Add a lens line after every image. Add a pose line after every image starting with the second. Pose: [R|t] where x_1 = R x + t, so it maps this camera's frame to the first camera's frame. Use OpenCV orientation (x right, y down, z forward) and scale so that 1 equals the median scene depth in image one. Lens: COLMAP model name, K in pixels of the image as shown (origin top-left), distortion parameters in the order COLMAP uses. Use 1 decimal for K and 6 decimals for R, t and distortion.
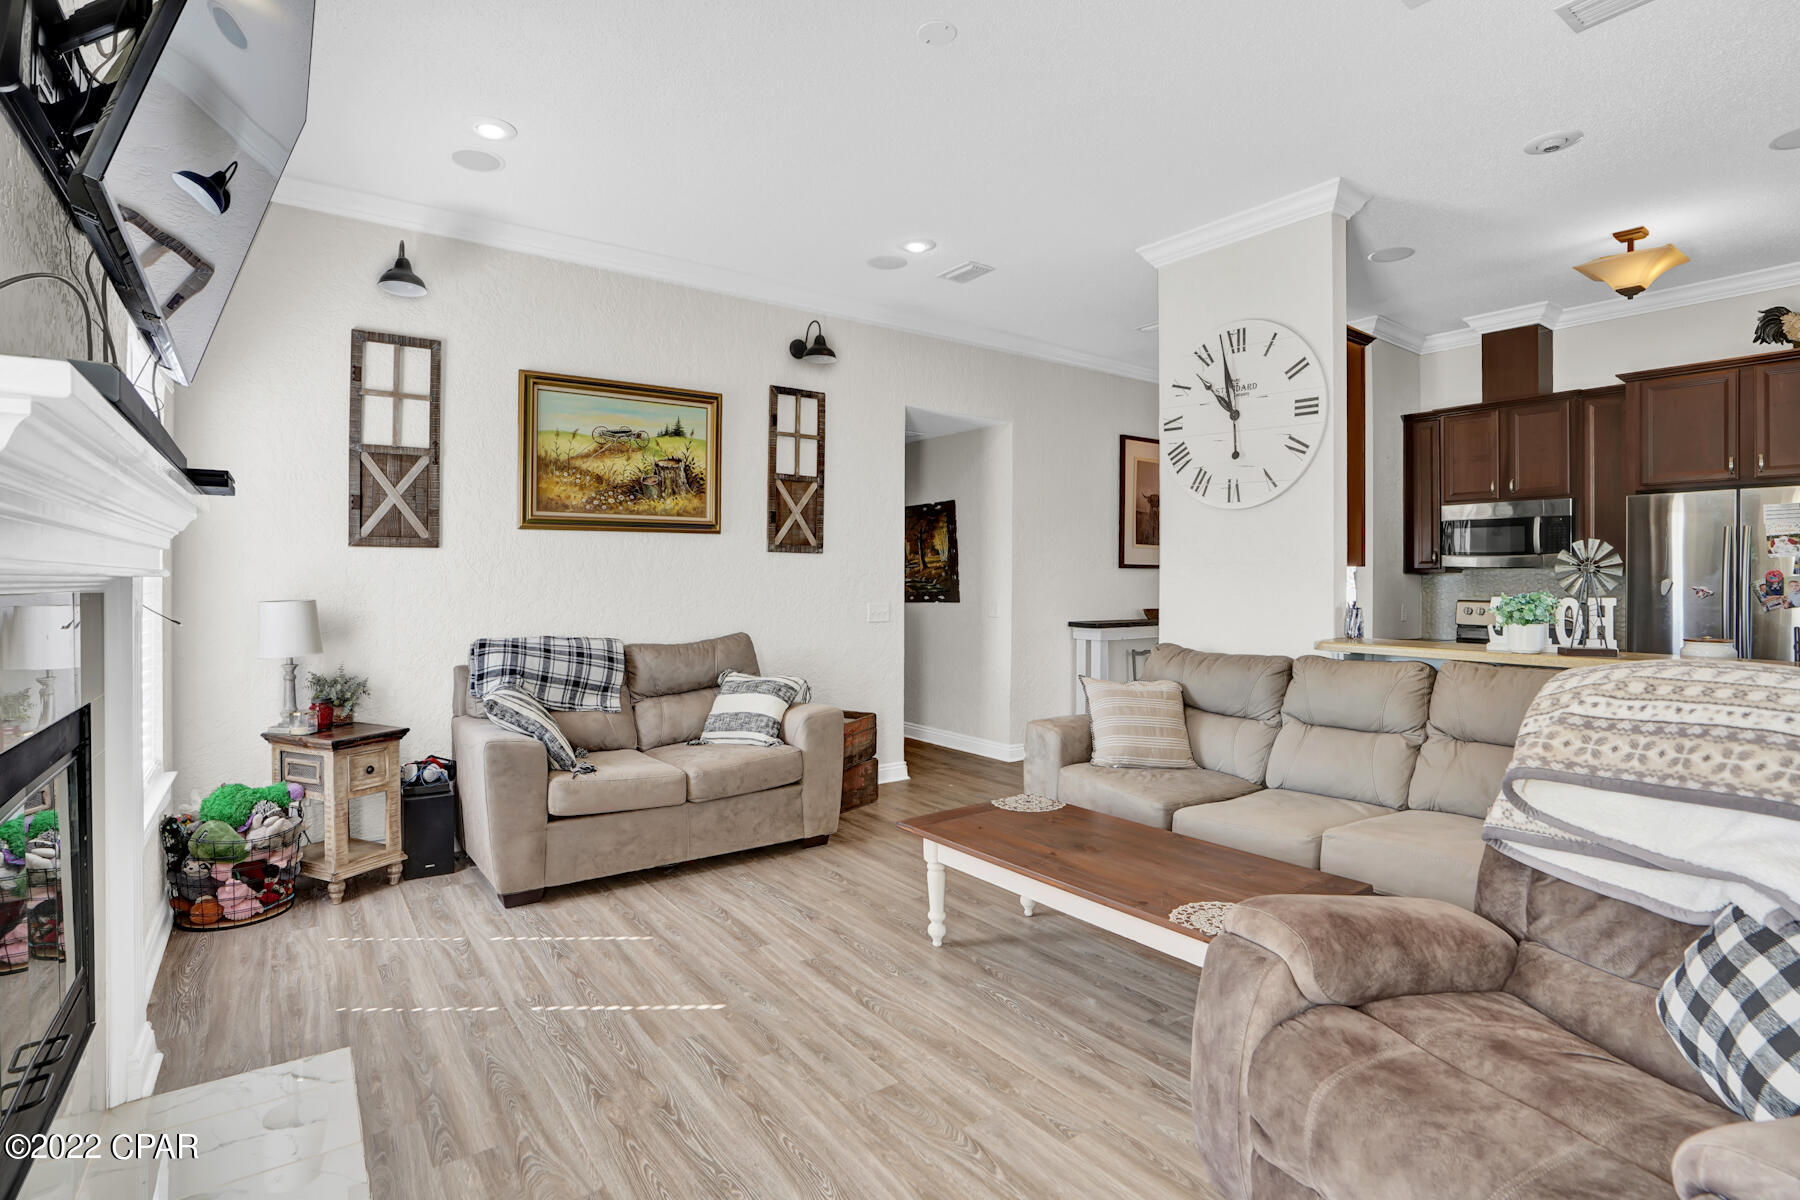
lens RADIAL K [[881.2, 0, 928.5], [0, 881.2, 581.8], [0, 0, 1]] dist [-0.054553, 0.022540]
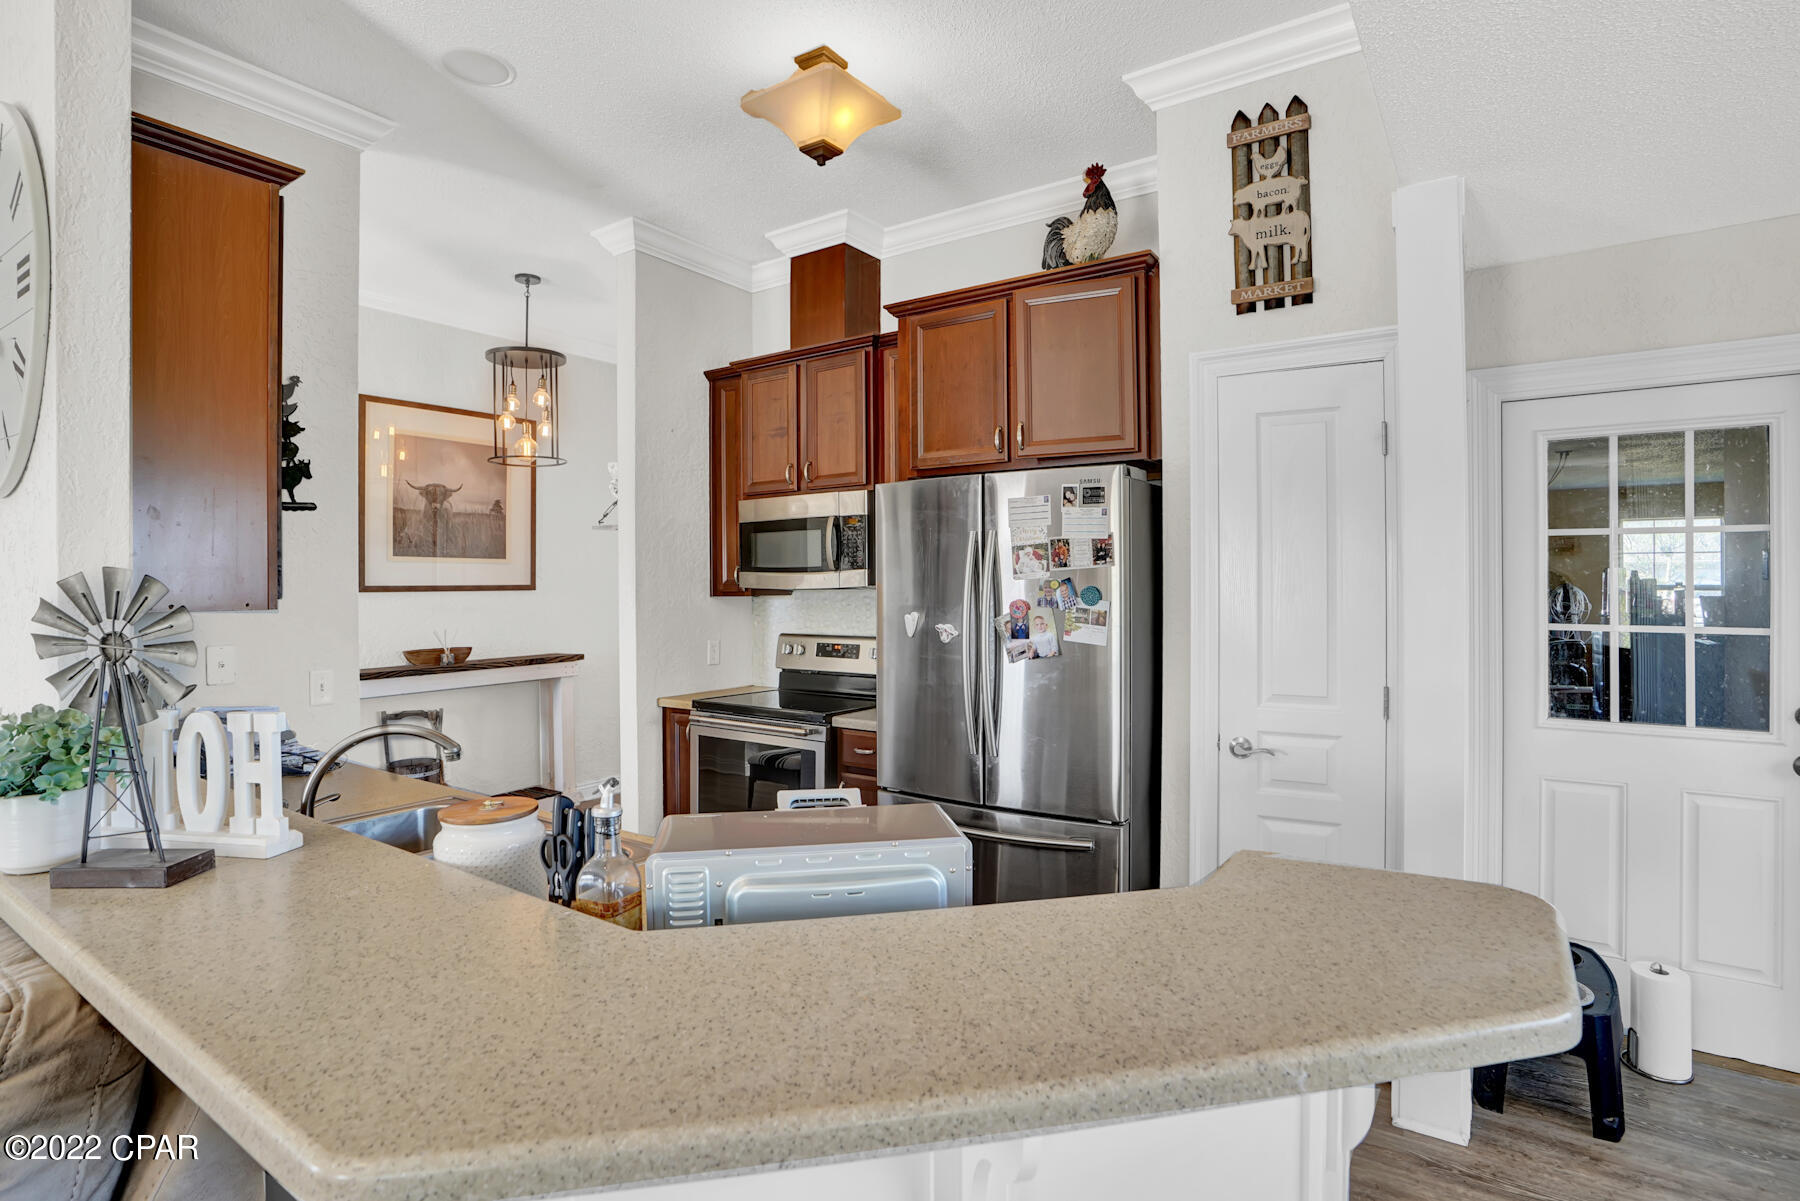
lens RADIAL K [[881.2, 0, 928.5], [0, 881.2, 582.3], [0, 0, 1]] dist [-0.054553, 0.022540]
pose [[0.939512, -0.021154, 0.341863, 0.670761], [0.020142, 0.999776, 0.006509, -0.031170], [-0.341924, 0.000771, 0.939727, 0.381148]]
